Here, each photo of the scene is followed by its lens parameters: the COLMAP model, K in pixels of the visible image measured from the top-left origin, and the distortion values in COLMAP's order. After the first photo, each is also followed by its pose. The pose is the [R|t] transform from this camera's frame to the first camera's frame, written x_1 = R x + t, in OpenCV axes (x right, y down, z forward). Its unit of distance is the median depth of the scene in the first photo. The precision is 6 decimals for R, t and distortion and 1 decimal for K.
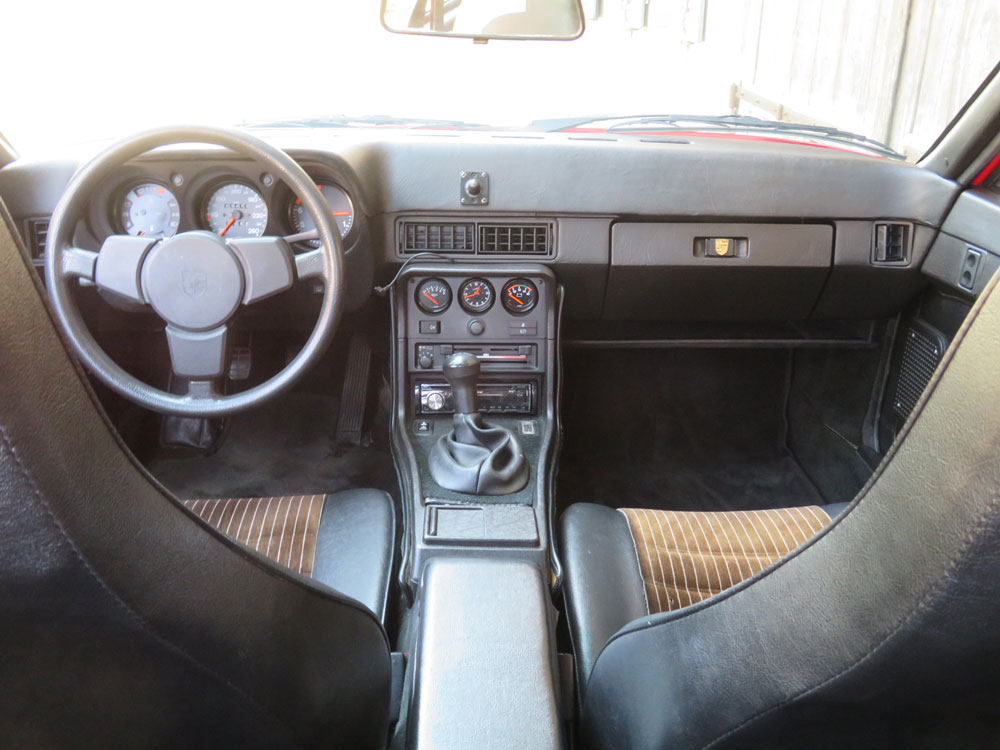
lens RADIAL K [[914.1, 0, 500.0], [0, 914.1, 375.0], [0, 0, 1]] dist [0.014085, -0.000719]
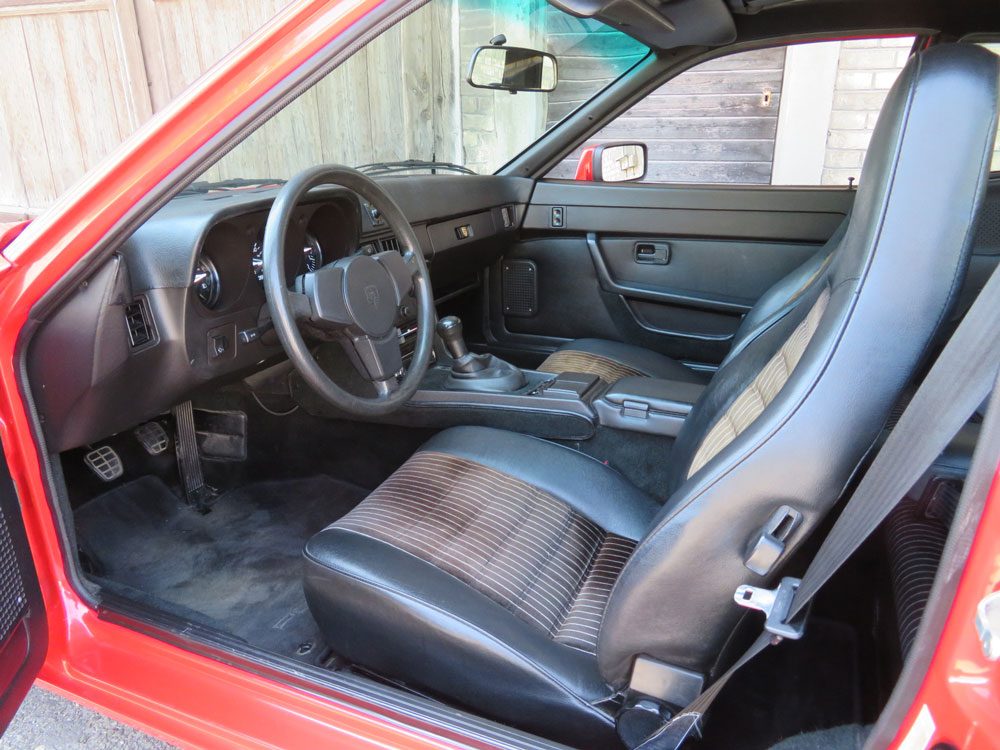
lens RADIAL K [[708.0, 0, 500.0], [0, 708.0, 375.0], [0, 0, 1]] dist [-0.013206, 0.008293]
pose [[0.425333, -0.311444, 0.849762, -0.903327], [0.370700, 0.916501, 0.150357, -0.071019], [-0.825635, 0.251054, 0.505270, 0.363157]]
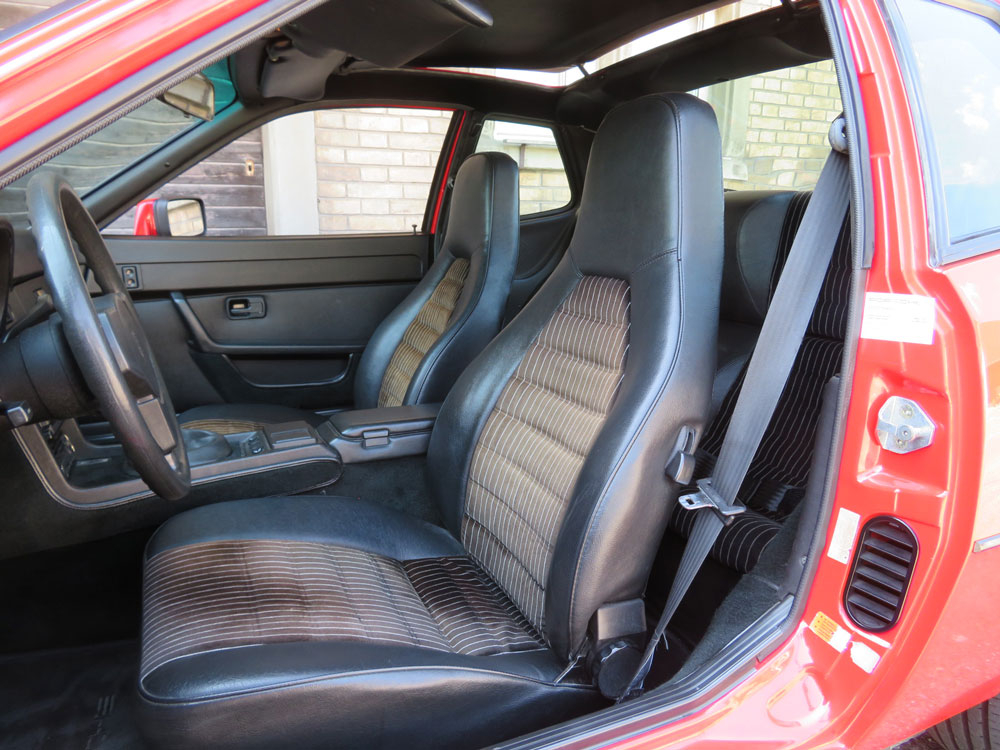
lens RADIAL K [[708.0, 0, 500.0], [0, 708.0, 375.0], [0, 0, 1]] dist [-0.013206, 0.008293]
pose [[-0.374754, -0.213656, 0.902170, -0.924468], [0.364633, 0.860700, 0.355300, -0.161754], [-0.852409, 0.462112, -0.244645, 0.743586]]
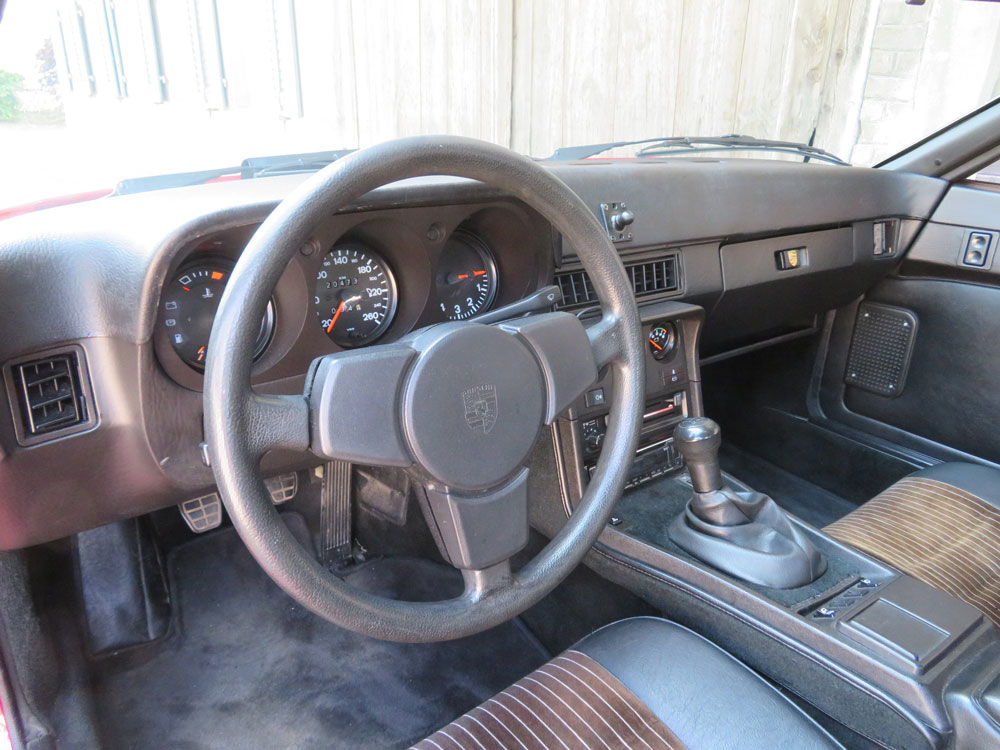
lens RADIAL K [[708.0, 0, 500.0], [0, 708.0, 375.0], [0, 0, 1]] dist [-0.013206, 0.008293]
pose [[0.823885, -0.203857, 0.528825, -0.472022], [0.211727, 0.976224, 0.046465, -0.118626], [-0.525723, 0.073685, 0.847458, 0.512497]]
